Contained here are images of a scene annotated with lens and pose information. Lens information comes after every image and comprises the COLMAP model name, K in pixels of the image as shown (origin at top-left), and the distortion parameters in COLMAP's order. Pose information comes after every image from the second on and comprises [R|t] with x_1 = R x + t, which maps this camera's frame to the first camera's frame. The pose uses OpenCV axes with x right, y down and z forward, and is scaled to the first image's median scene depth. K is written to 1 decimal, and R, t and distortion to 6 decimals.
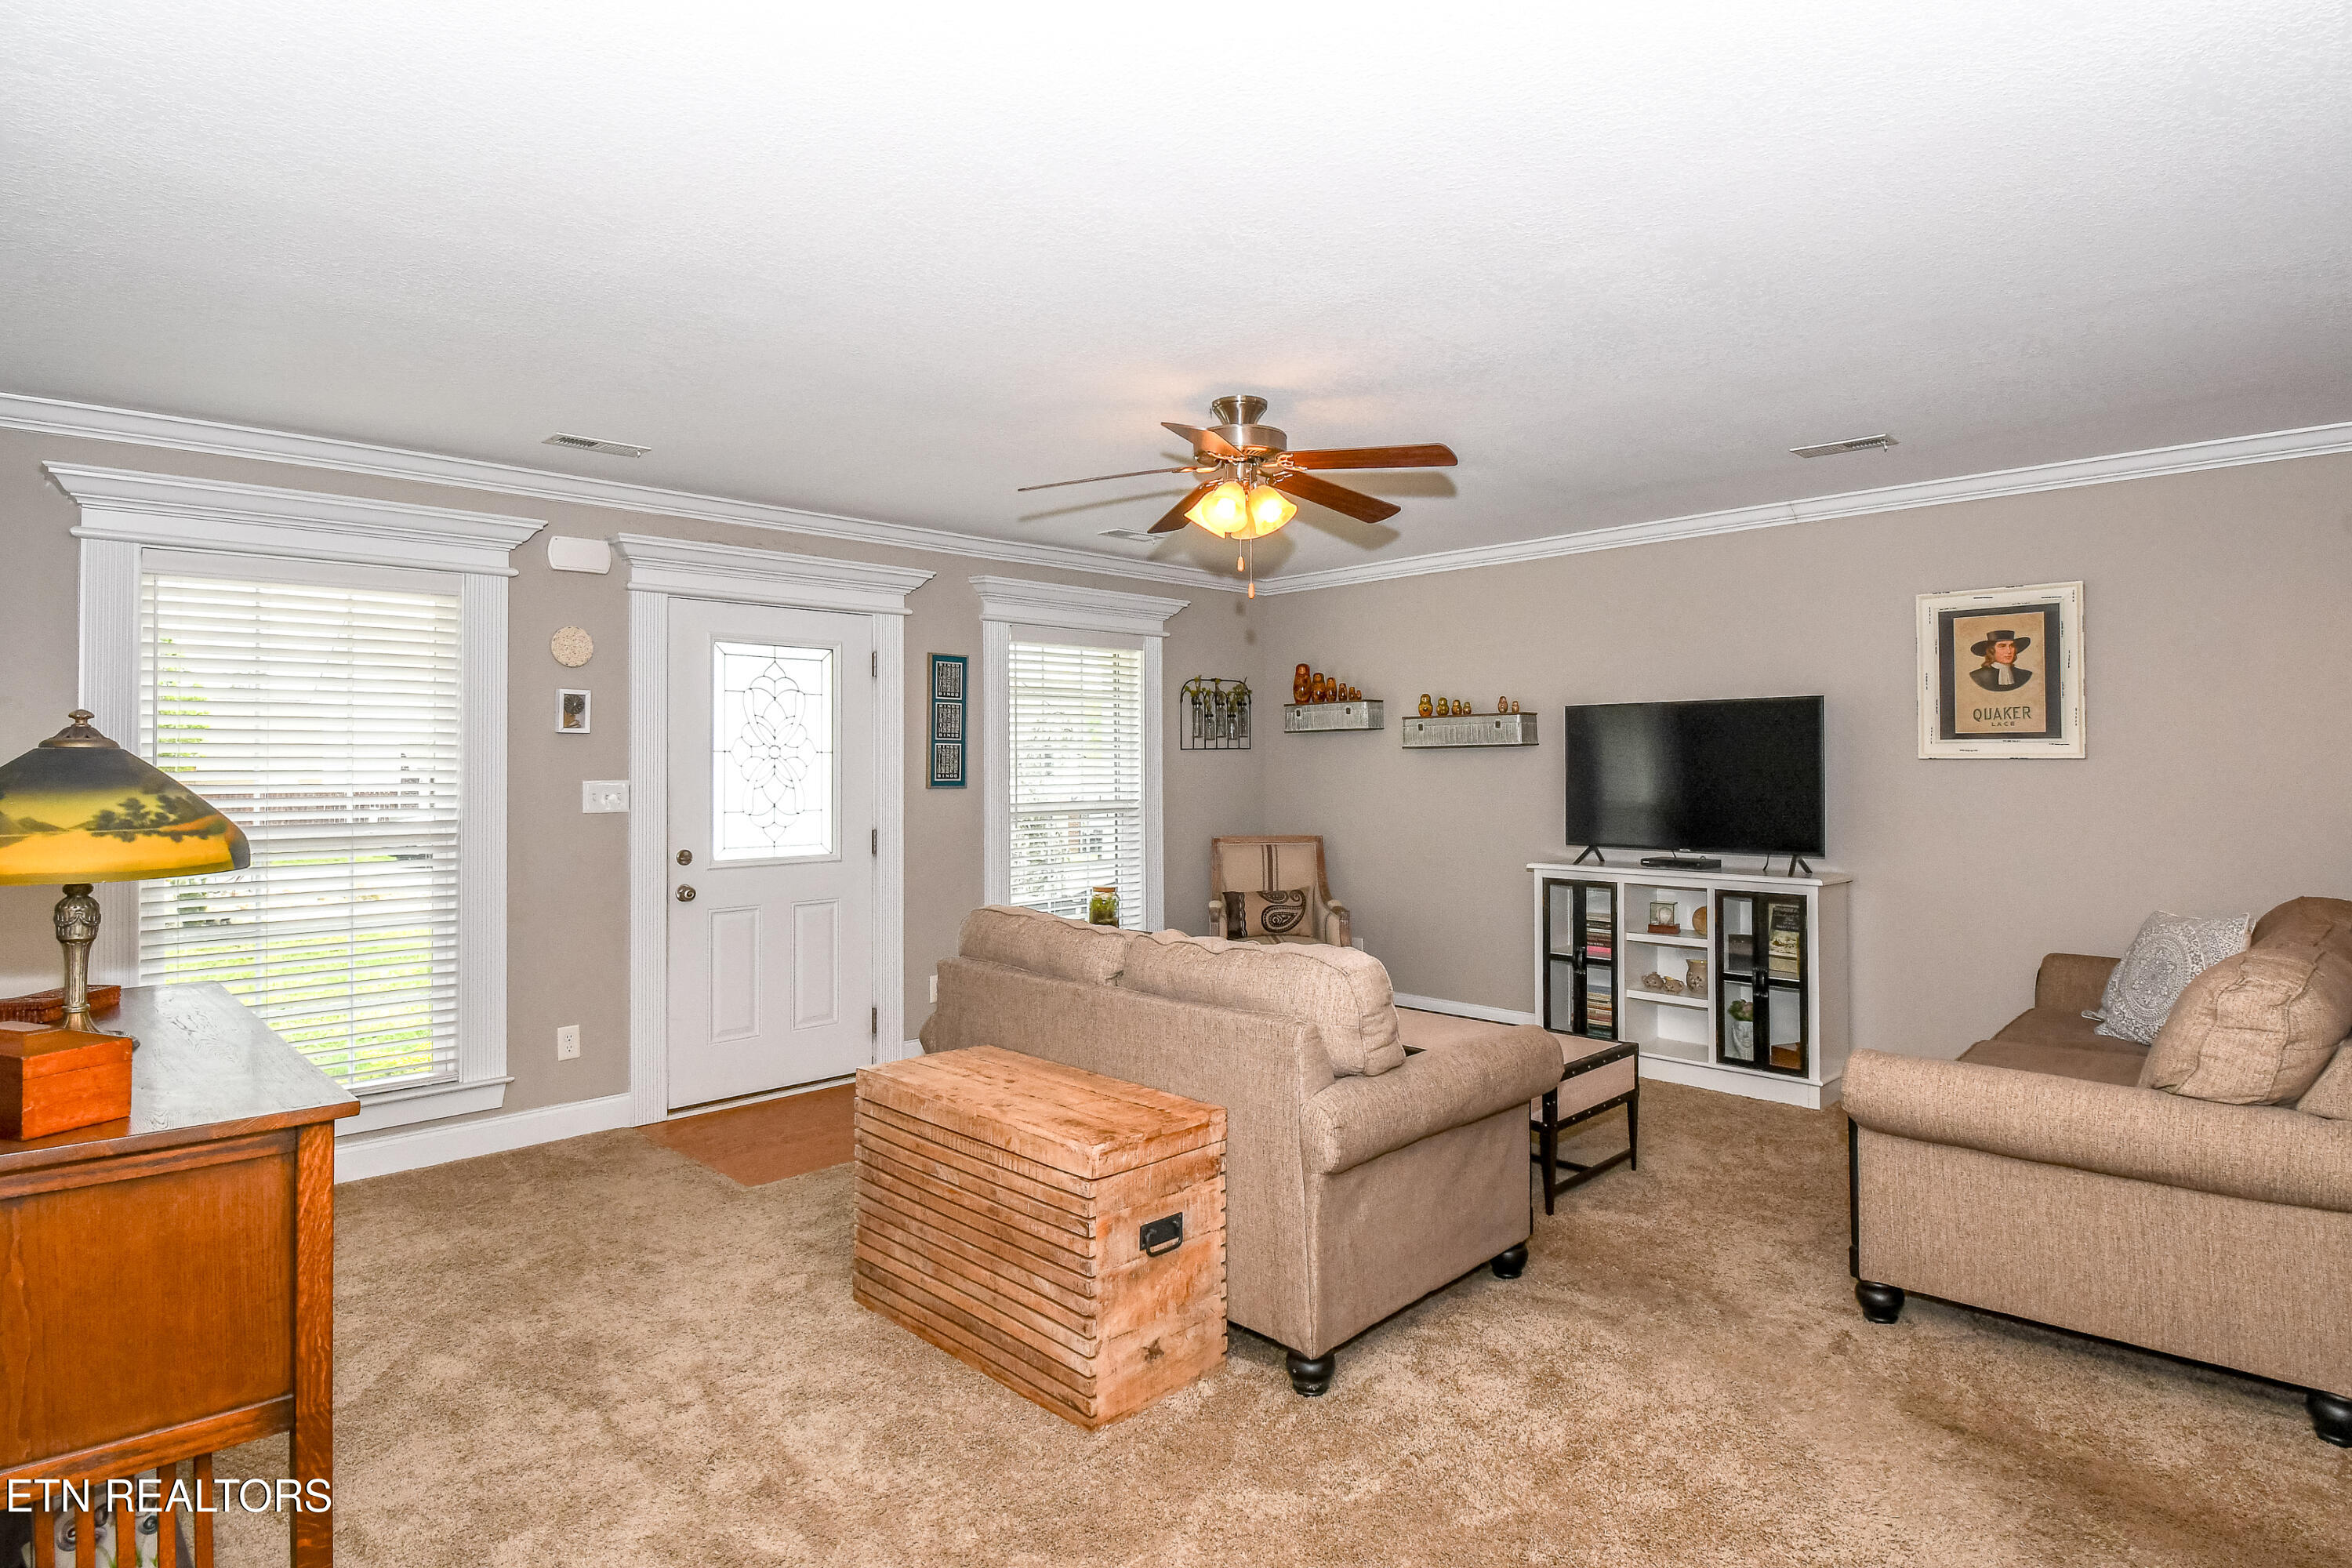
lens RADIAL K [[1261.4, 0, 1172.8], [0, 1261.4, 745.5], [0, 0, 1]] dist [0.000157, -0.000133]
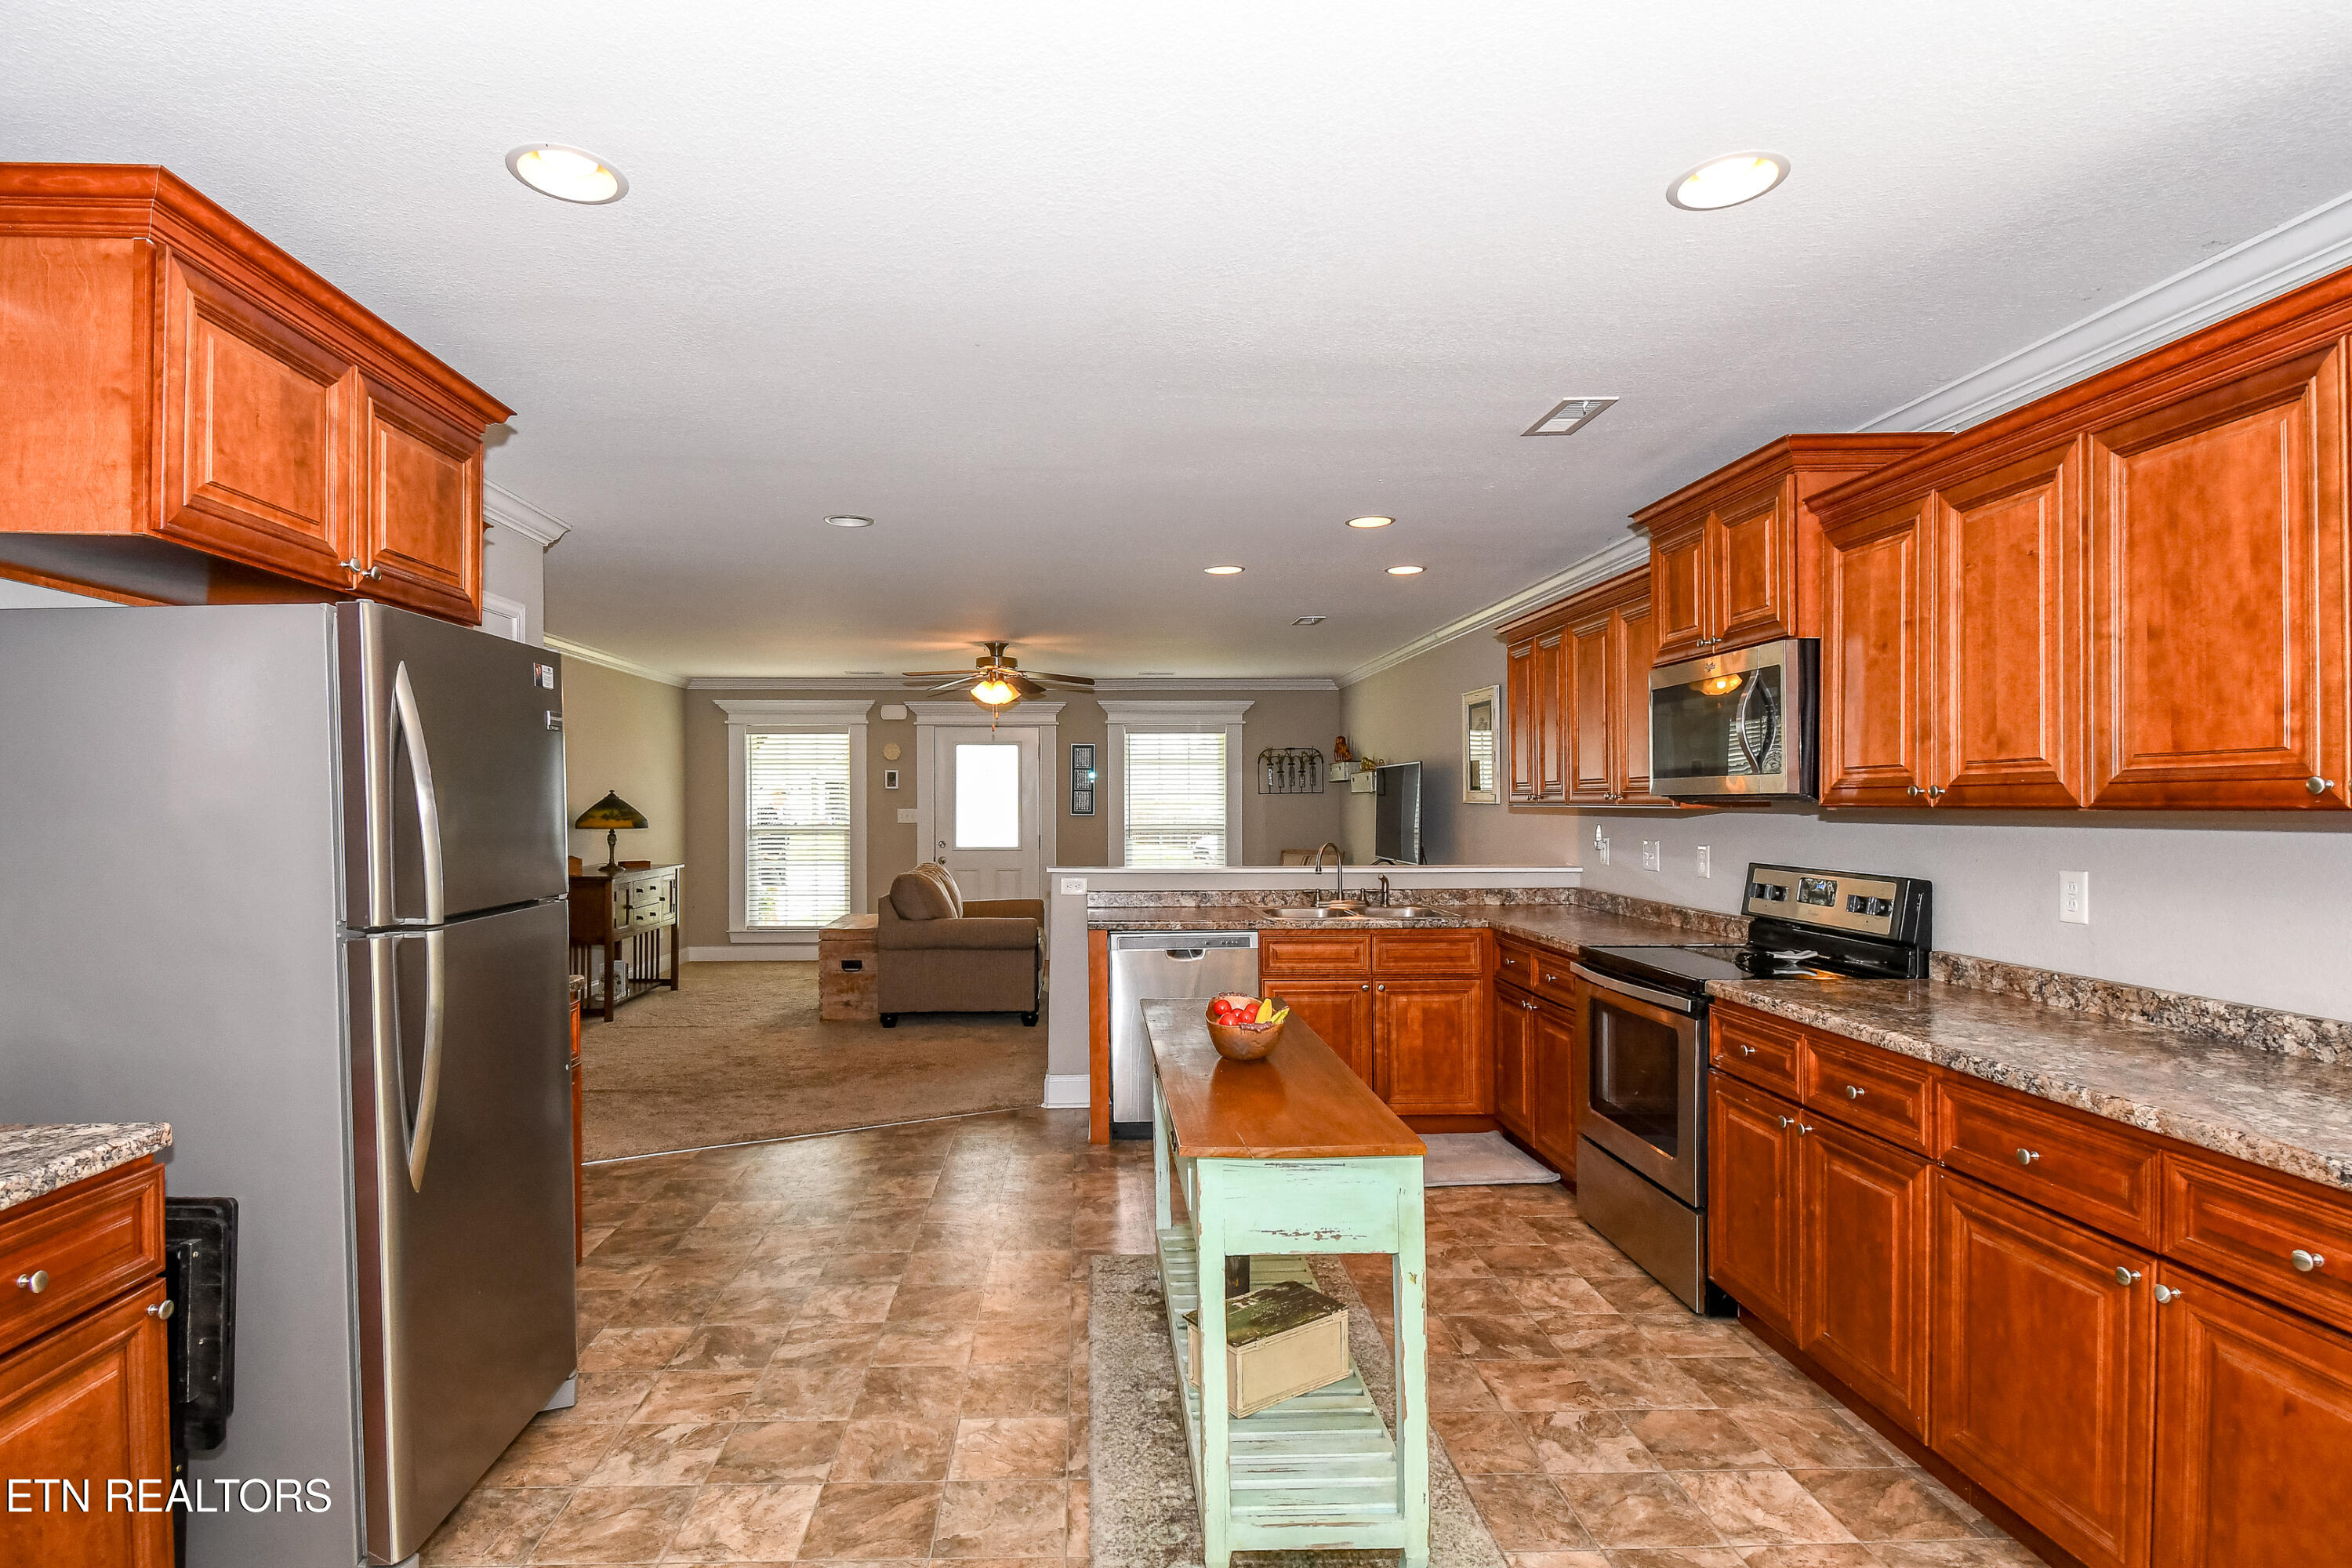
lens RADIAL K [[1190.0, 0, 1109.5], [0, 1190.0, 810.3], [0, 0, 1]] dist [0.031917, -0.023389]
pose [[0.734362, 0.009432, -0.678693, 1.303062], [0.008907, 0.999683, 0.023530, -0.018379], [0.678700, -0.023325, 0.734045, -0.349540]]
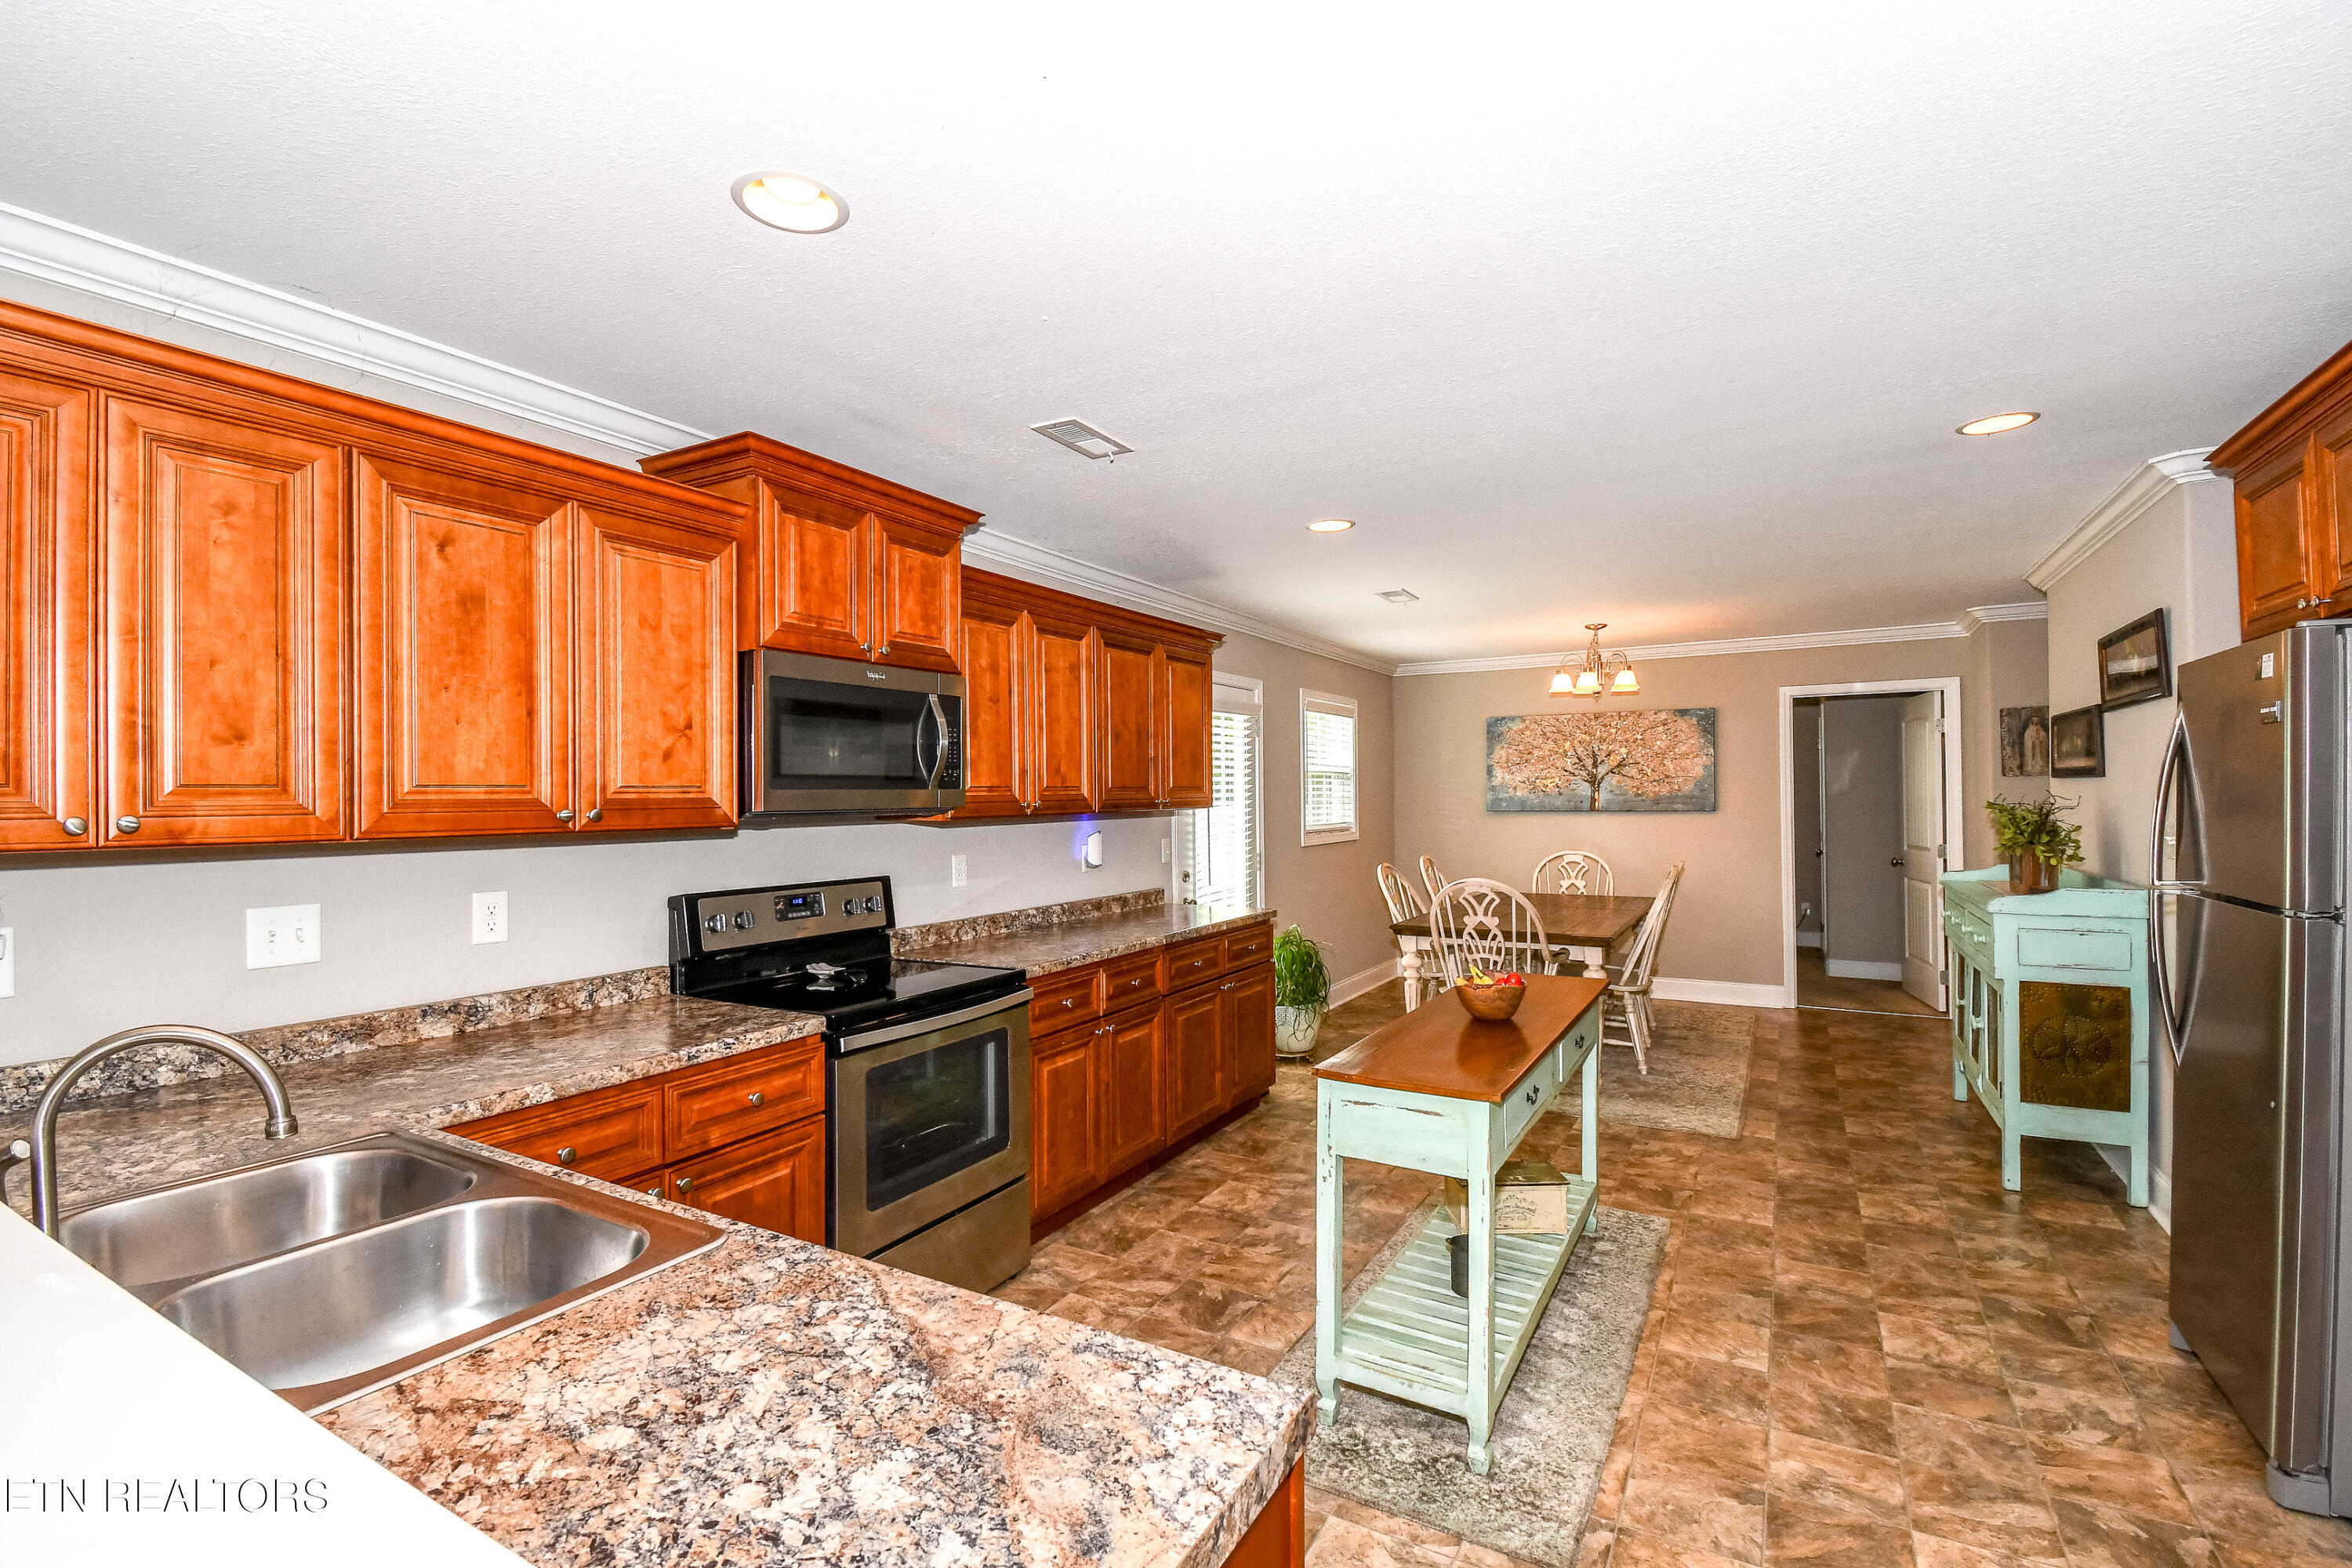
lens RADIAL K [[1035.4, 0, 1165.7], [0, 1035.4, 782.9], [0, 0, 1]] dist [0.019841, -0.015647]
pose [[-0.262512, 0.023552, 0.964641, 0.415597], [-0.001875, 0.999688, -0.024918, -0.007385], [-0.964927, -0.008350, -0.262386, 0.462277]]
